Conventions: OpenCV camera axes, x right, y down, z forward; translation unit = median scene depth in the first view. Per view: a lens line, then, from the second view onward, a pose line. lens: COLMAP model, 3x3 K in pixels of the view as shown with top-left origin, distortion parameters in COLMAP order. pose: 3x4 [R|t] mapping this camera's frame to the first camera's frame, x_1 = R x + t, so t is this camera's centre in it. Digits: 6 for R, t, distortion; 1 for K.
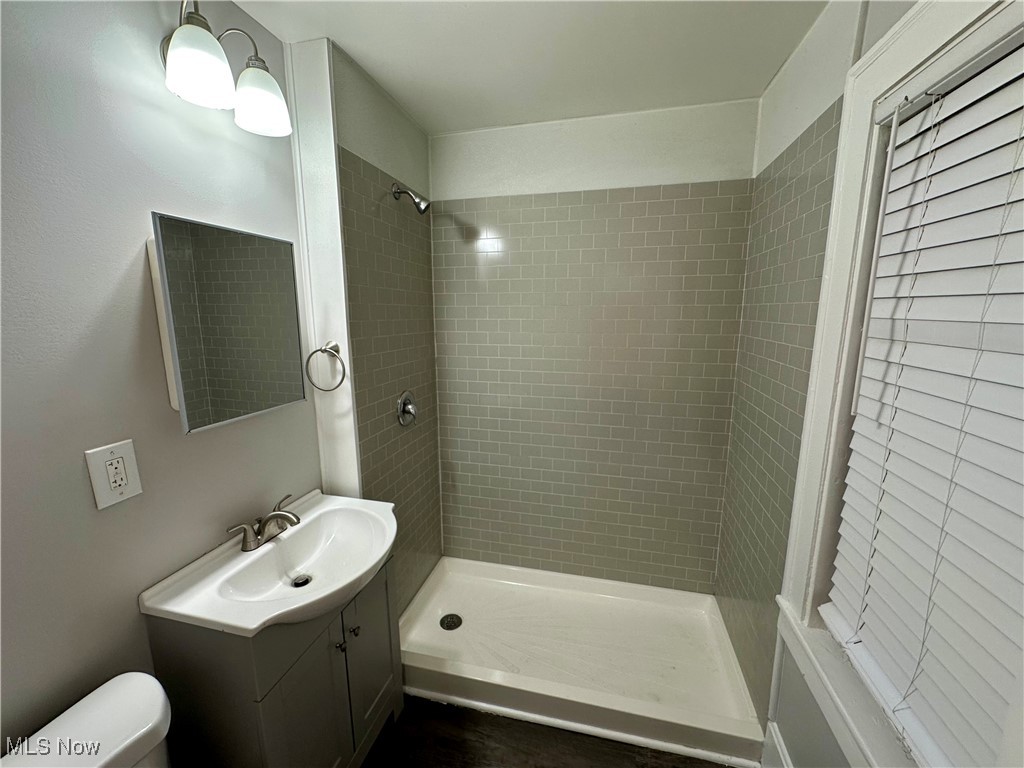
lens RADIAL K [[408.5, 0, 515.9], [0, 408.5, 380.9], [0, 0, 1]] dist [-0.002044, 0.000726]
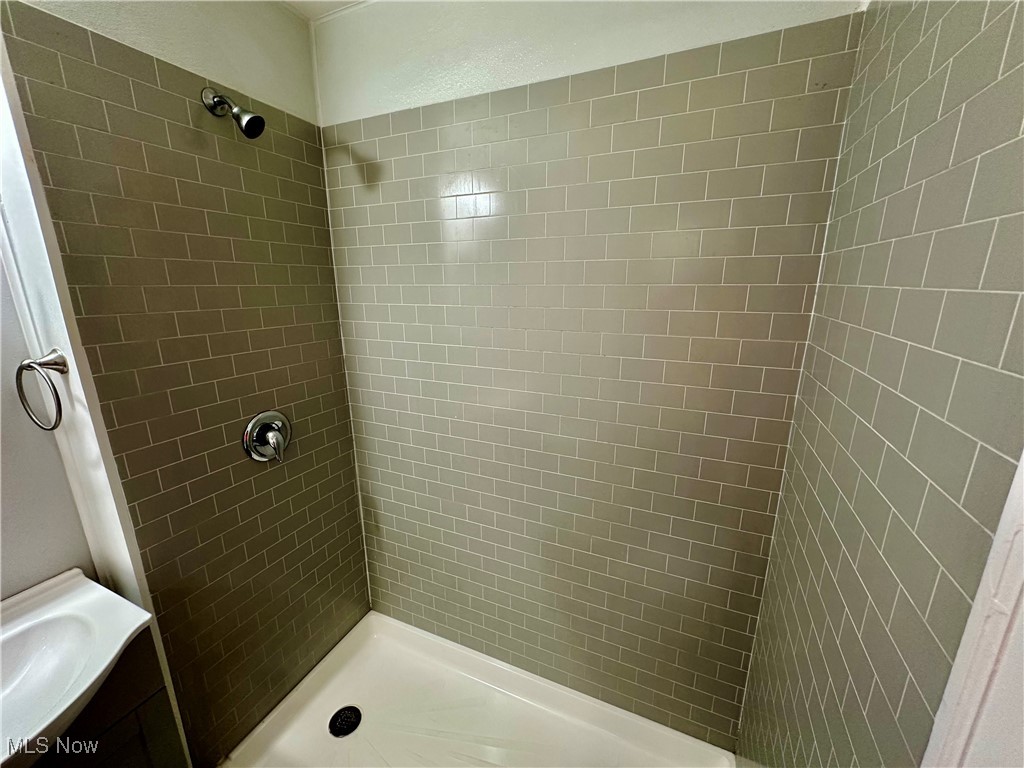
lens RADIAL K [[408.5, 0, 509.0], [0, 408.5, 383.4], [0, 0, 1]] dist [-0.002044, 0.000726]
pose [[0.985726, 0.039646, -0.163624, 0.225028], [-0.028528, 0.997157, 0.069746, -0.074784], [0.165923, -0.064083, 0.984054, 0.362701]]
